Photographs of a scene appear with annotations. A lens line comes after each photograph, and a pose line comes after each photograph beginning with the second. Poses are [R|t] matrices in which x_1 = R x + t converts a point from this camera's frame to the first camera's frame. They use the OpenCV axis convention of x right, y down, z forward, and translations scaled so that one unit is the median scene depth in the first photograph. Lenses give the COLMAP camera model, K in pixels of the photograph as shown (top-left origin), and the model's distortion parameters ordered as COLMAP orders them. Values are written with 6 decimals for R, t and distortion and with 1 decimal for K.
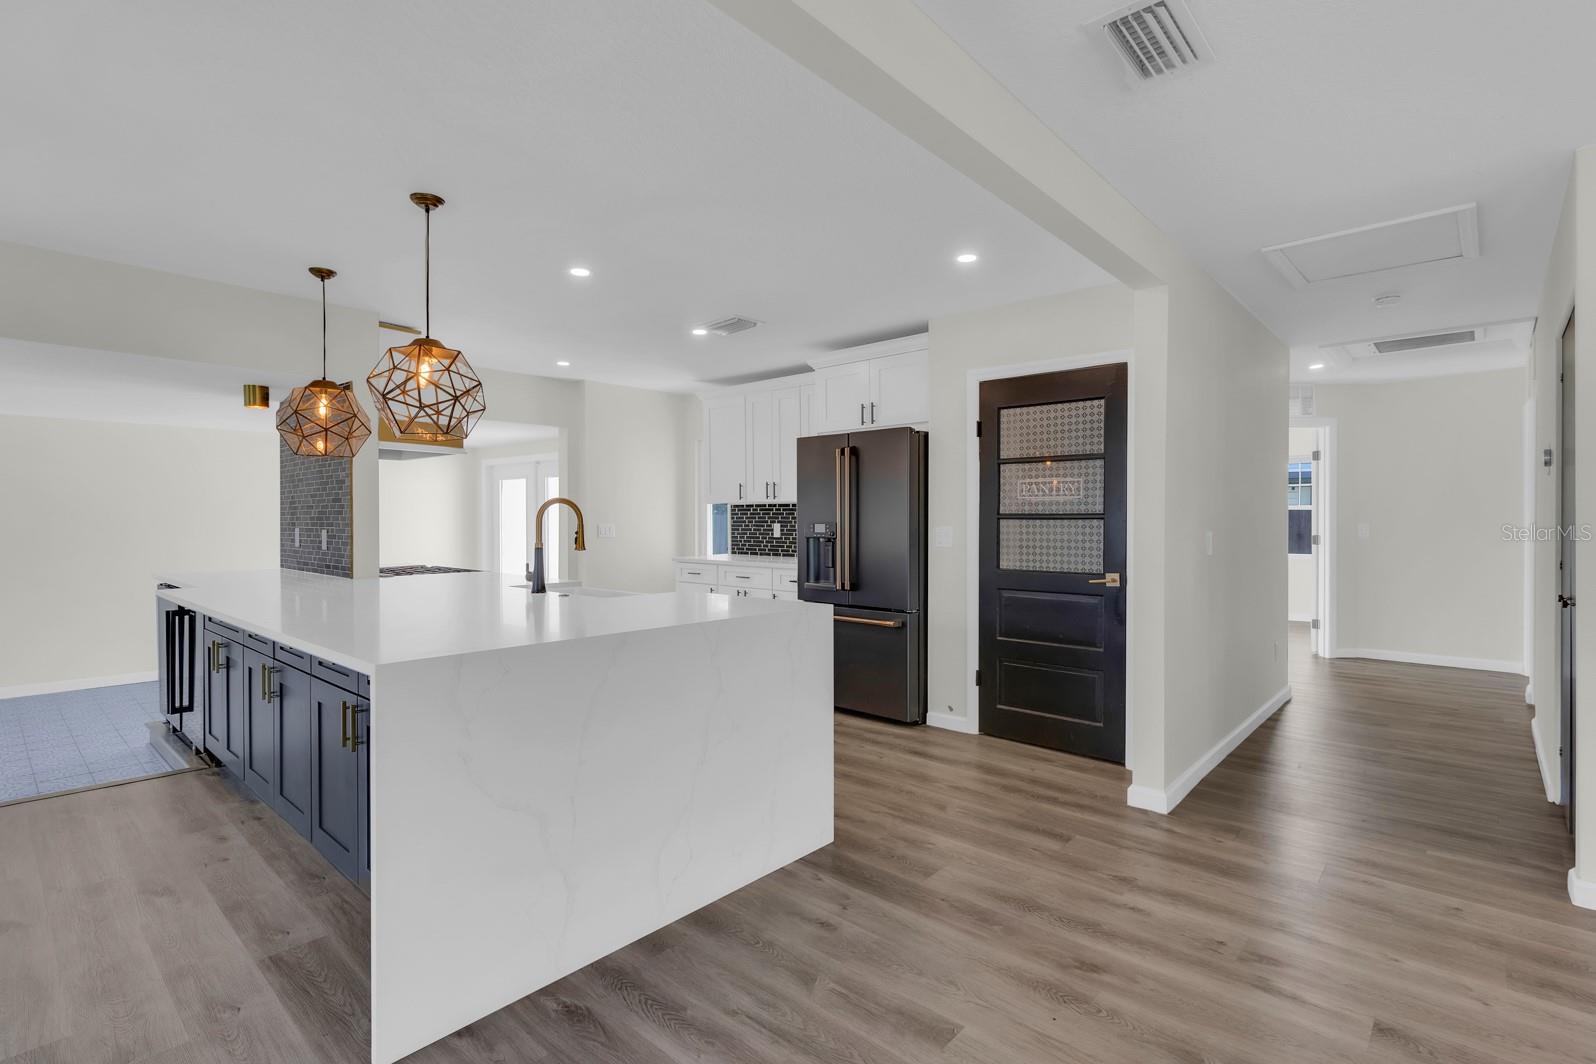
lens RADIAL K [[739.5, 0, 801.4], [0, 739.5, 526.2], [0, 0, 1]] dist [-0.001396, -0.000301]
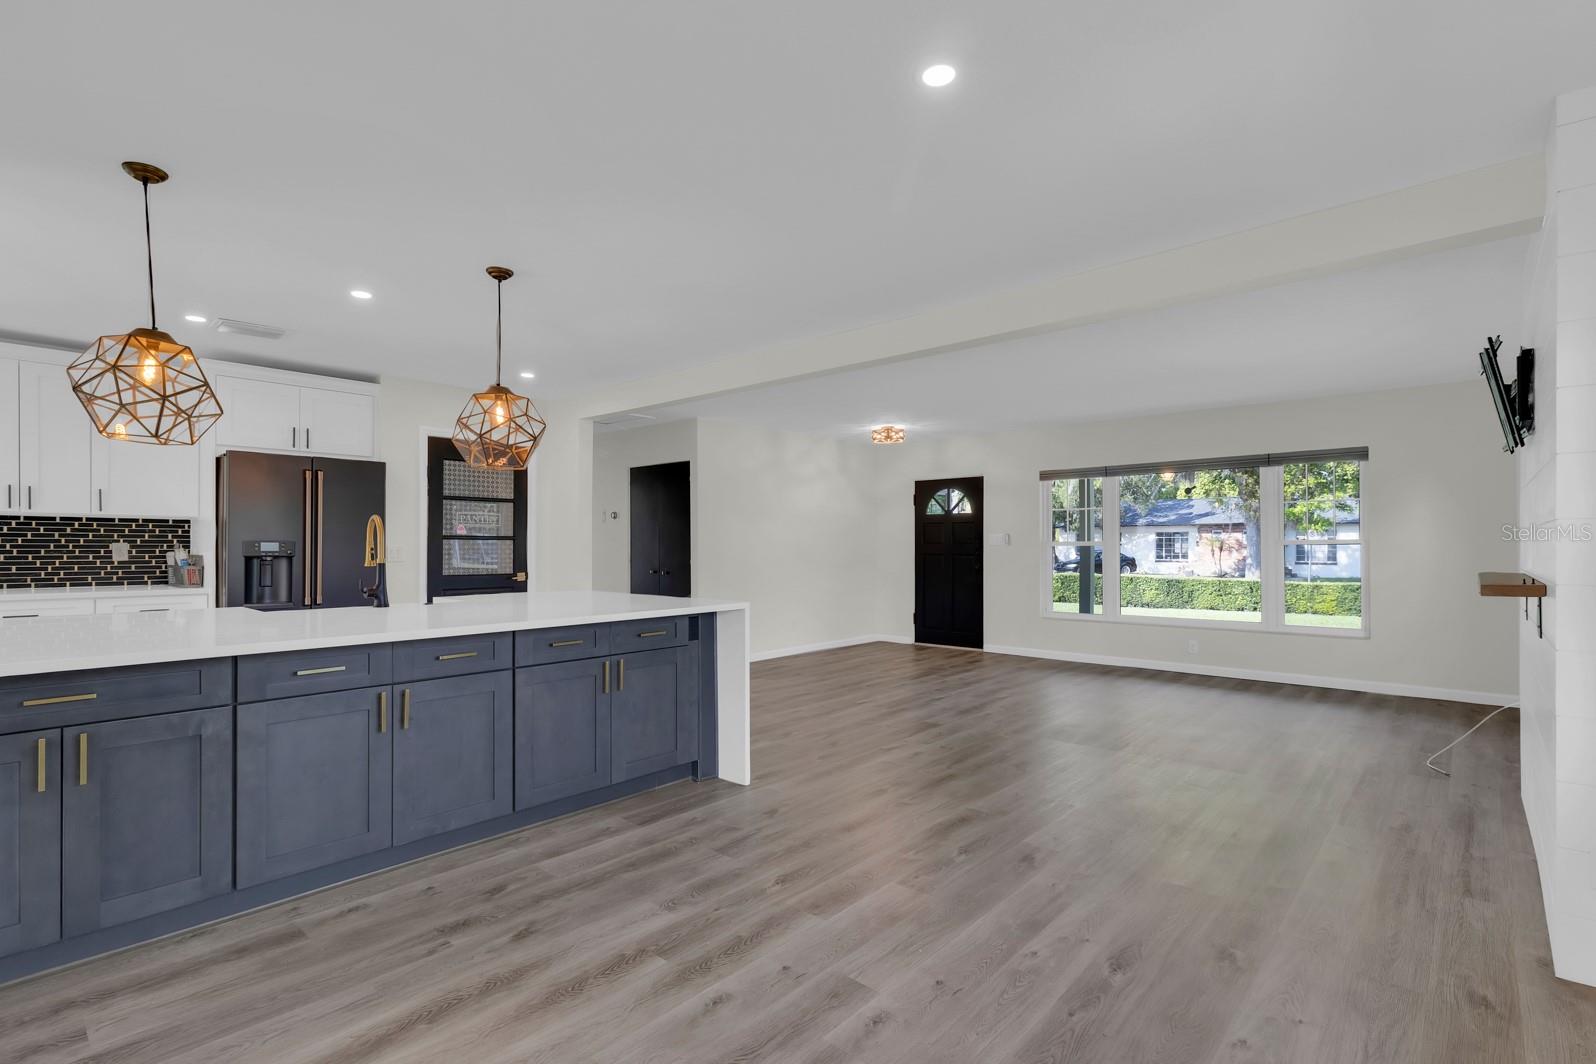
lens RADIAL K [[753.6, 0, 801.9], [0, 753.6, 542.8], [0, 0, 1]] dist [0.000820, -0.000040]
pose [[-0.008615, 0.002297, 0.999960, -1.003026], [0.006806, 0.999974, -0.002239, 0.004409], [-0.999940, 0.006787, -0.008631, 0.298036]]
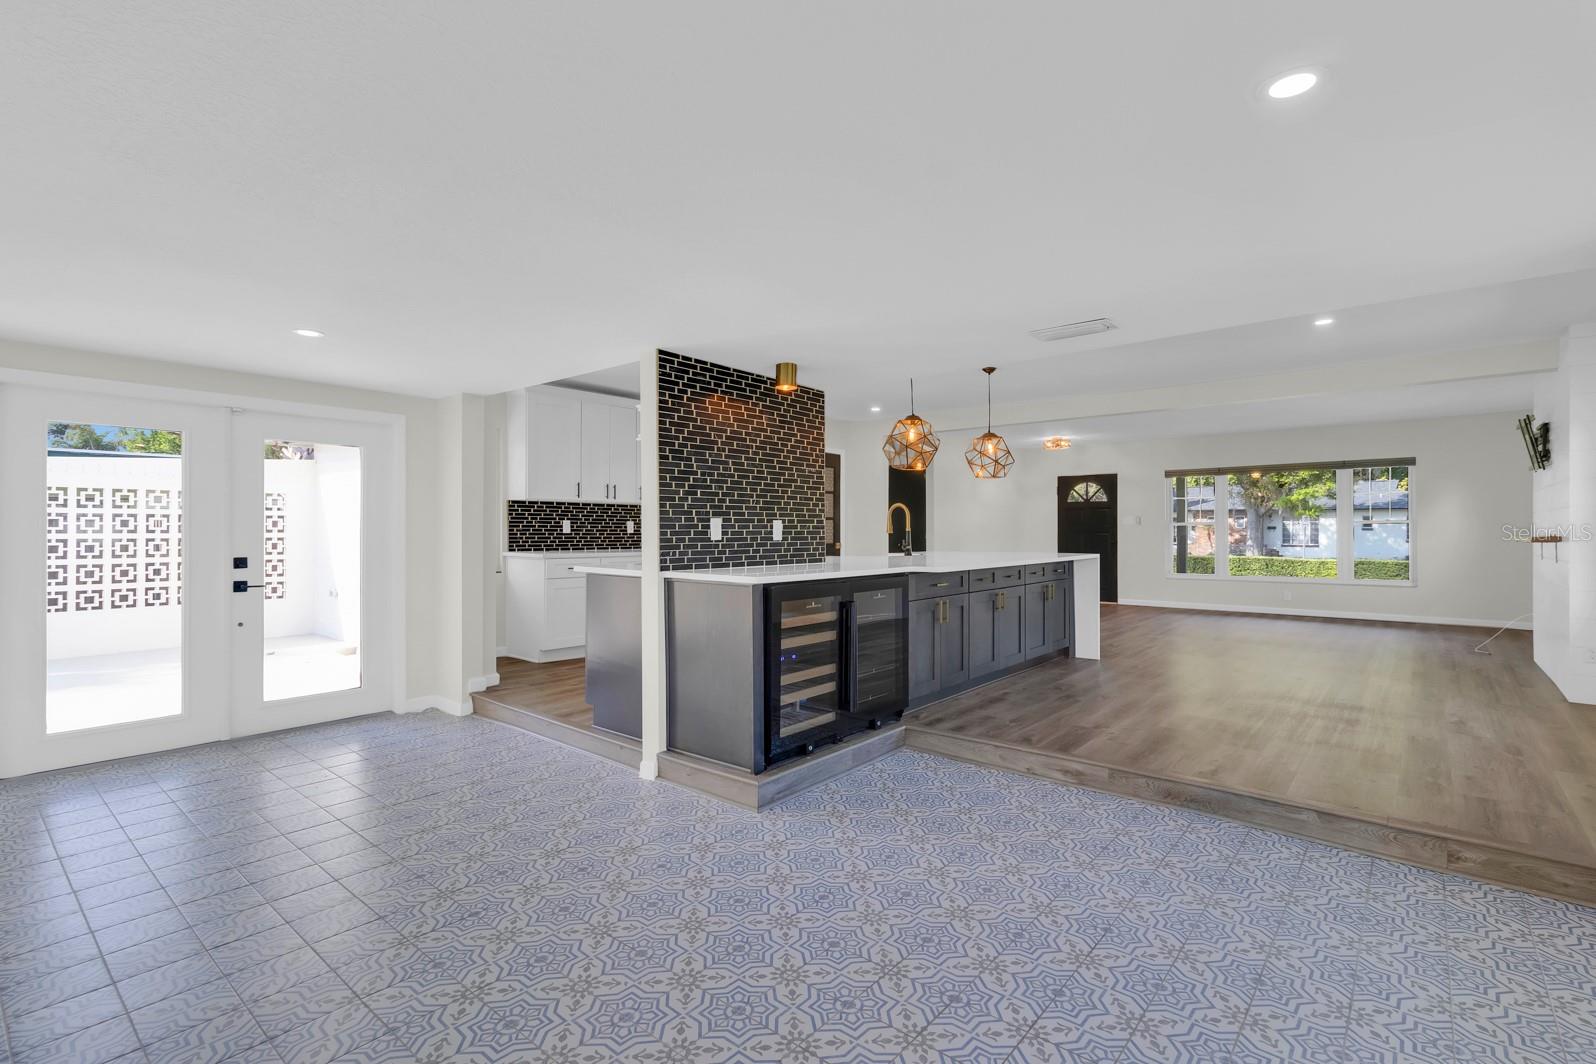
lens RADIAL K [[739.5, 0, 801.4], [0, 739.5, 526.2], [0, 0, 1]] dist [-0.001396, -0.000301]
pose [[-0.038913, 0.005732, 0.999226, -1.535095], [0.007239, 0.999959, -0.005454, 0.017782], [-0.999216, 0.007022, -0.038953, 0.946210]]
